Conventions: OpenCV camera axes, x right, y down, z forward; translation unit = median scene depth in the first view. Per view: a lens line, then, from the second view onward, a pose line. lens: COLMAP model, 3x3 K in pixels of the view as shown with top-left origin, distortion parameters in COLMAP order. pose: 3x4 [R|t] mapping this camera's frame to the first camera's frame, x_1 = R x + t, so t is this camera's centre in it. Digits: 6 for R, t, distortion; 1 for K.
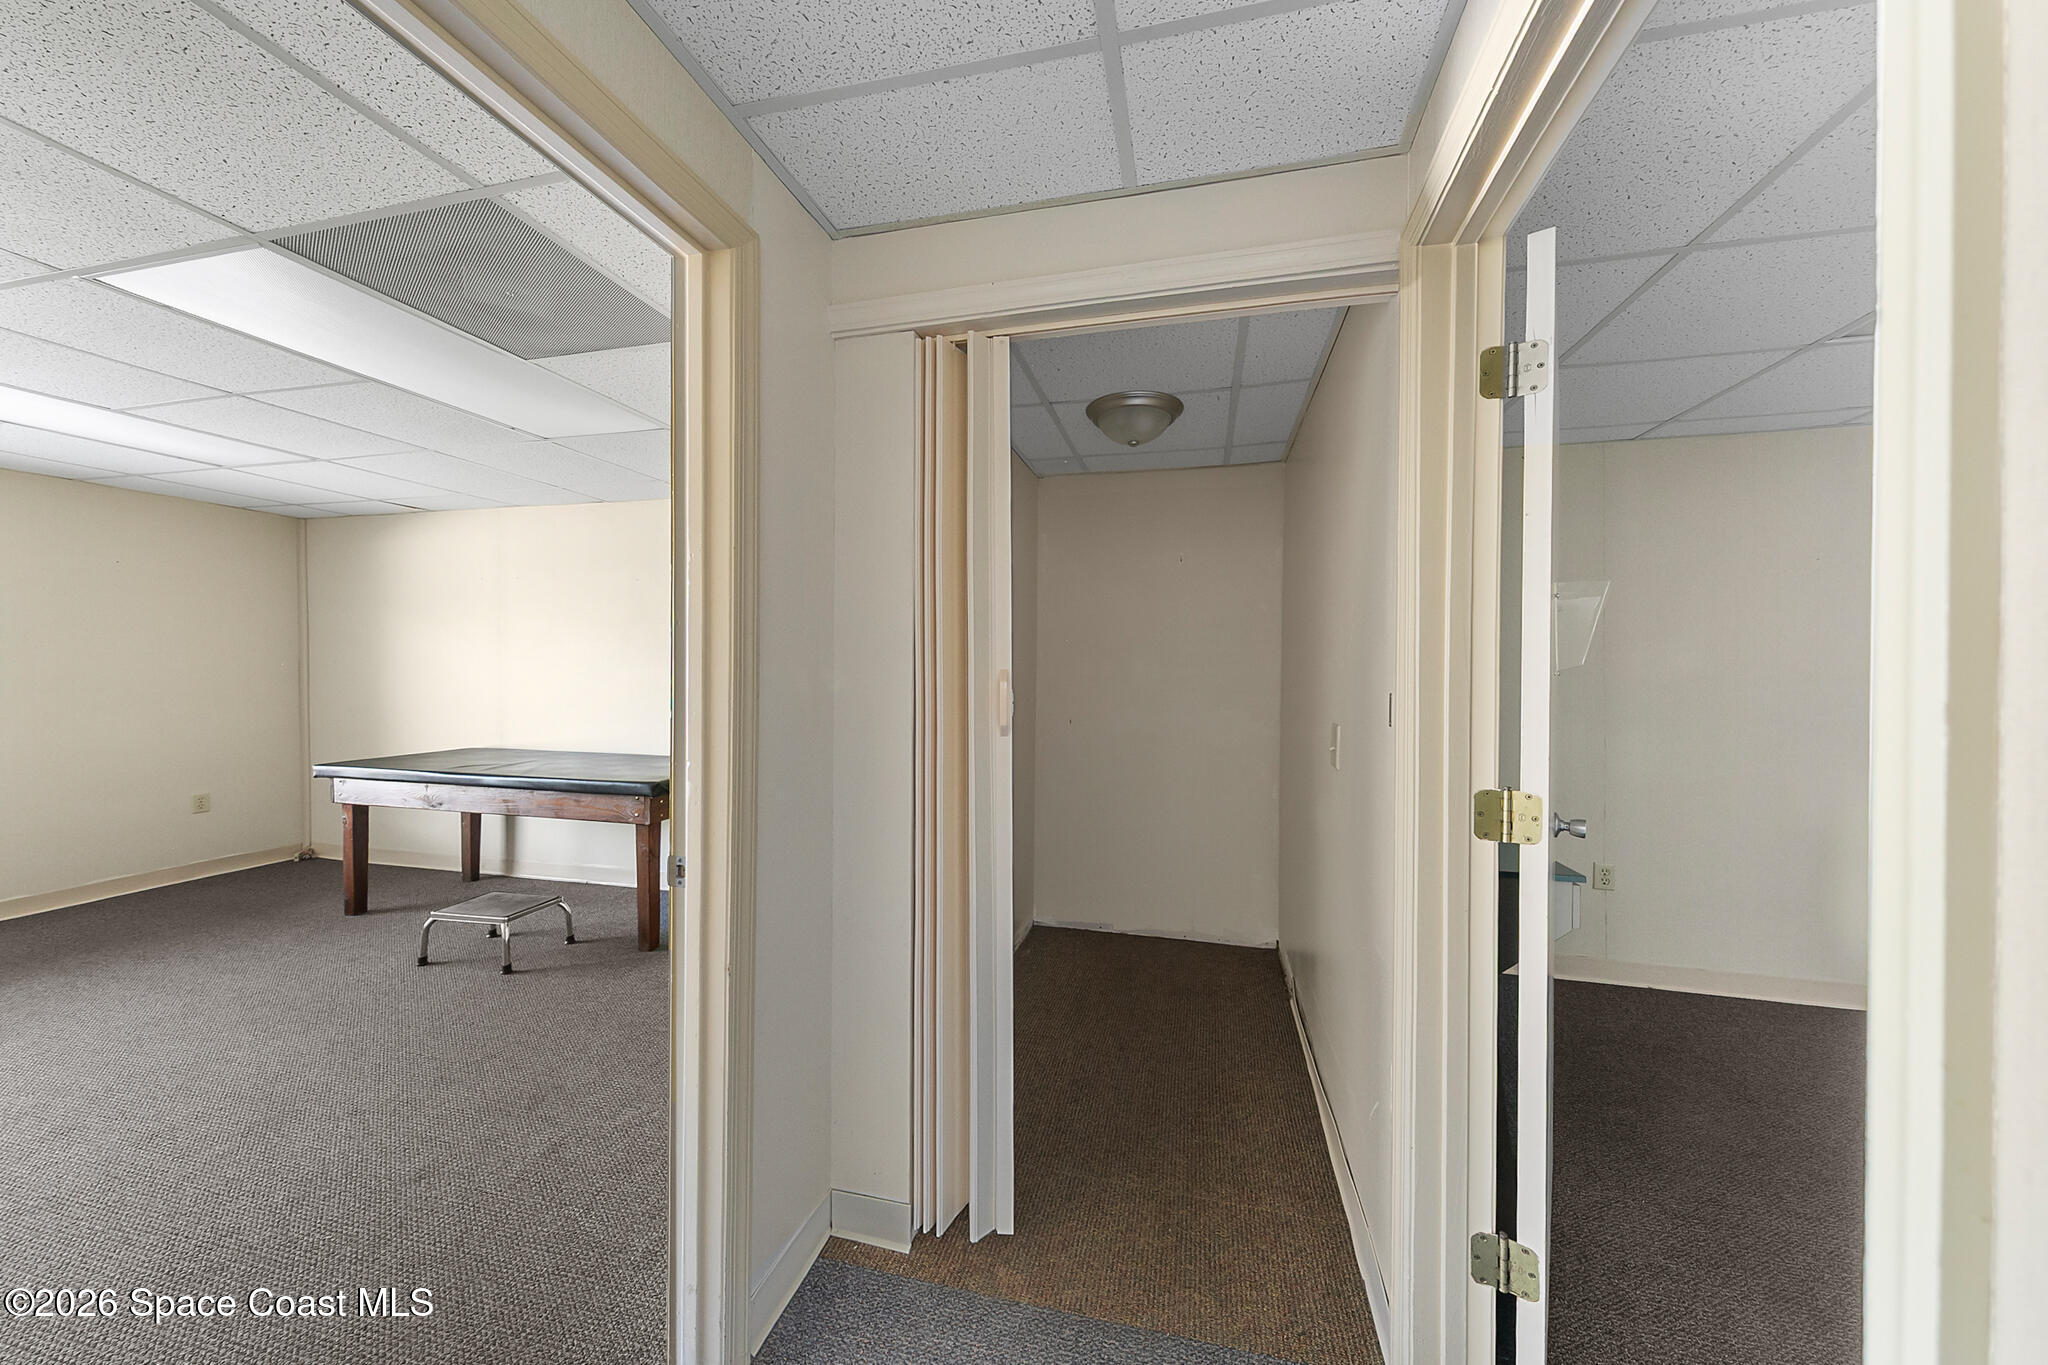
lens RADIAL K [[620.9, 0, 1006.9], [0, 620.9, 679.3], [0, 0, 1]] dist [0.005874, 0.000091]
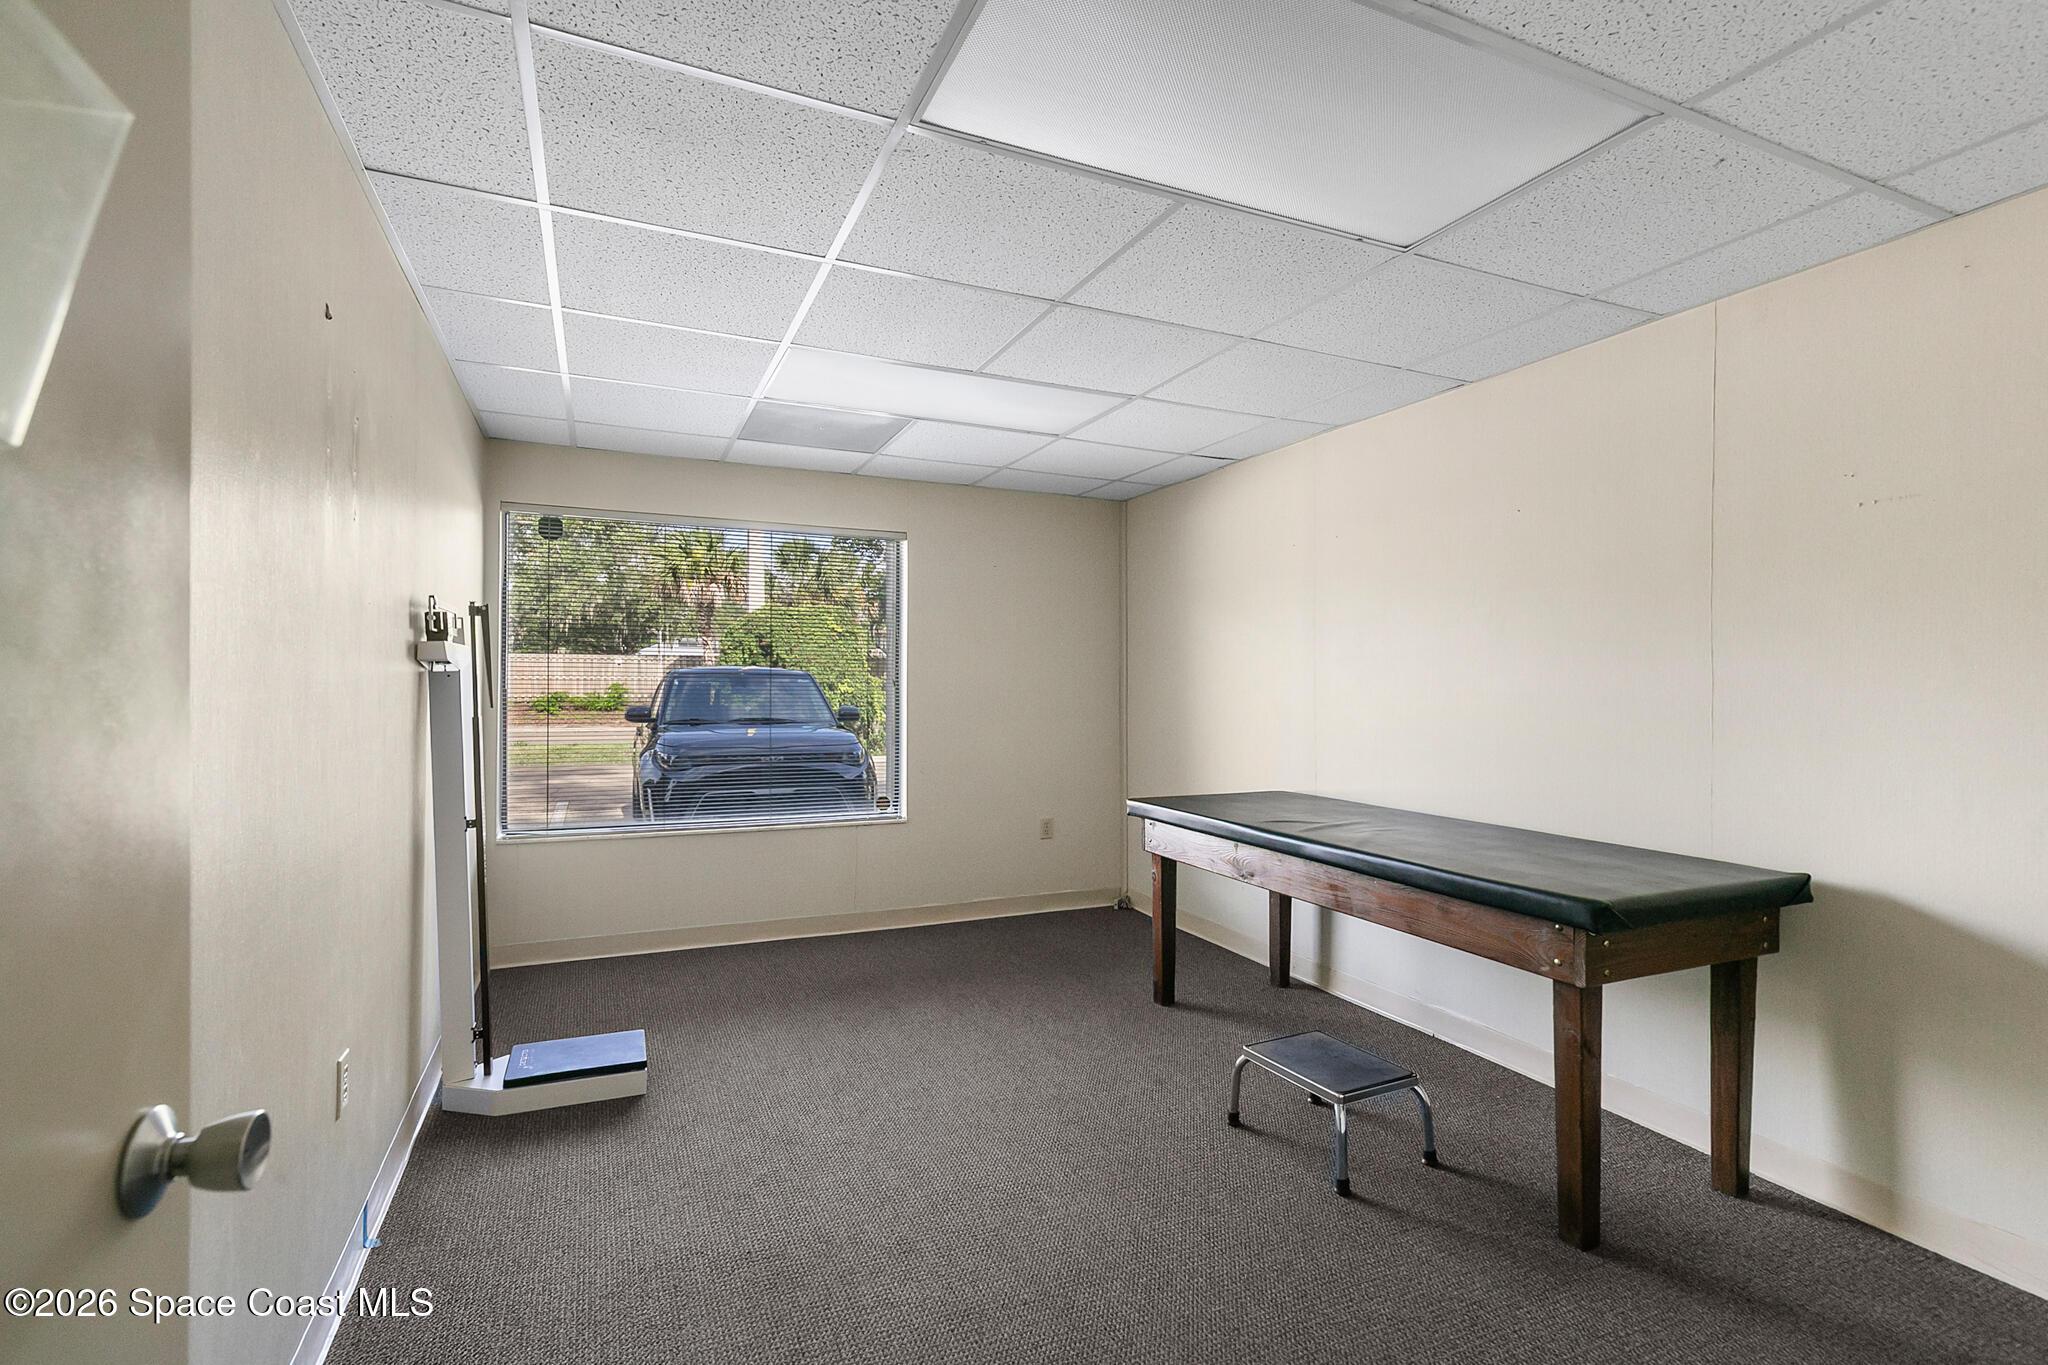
lens RADIAL K [[936.1, 0, 1024.2], [0, 936.1, 690.2], [0, 0, 1]] dist [0.000392, -0.000165]
pose [[0.576145, -0.002901, -0.817342, -0.221285], [-0.011023, 0.999875, -0.011319, 0.015225], [0.817273, 0.015531, 0.576041, 0.213359]]
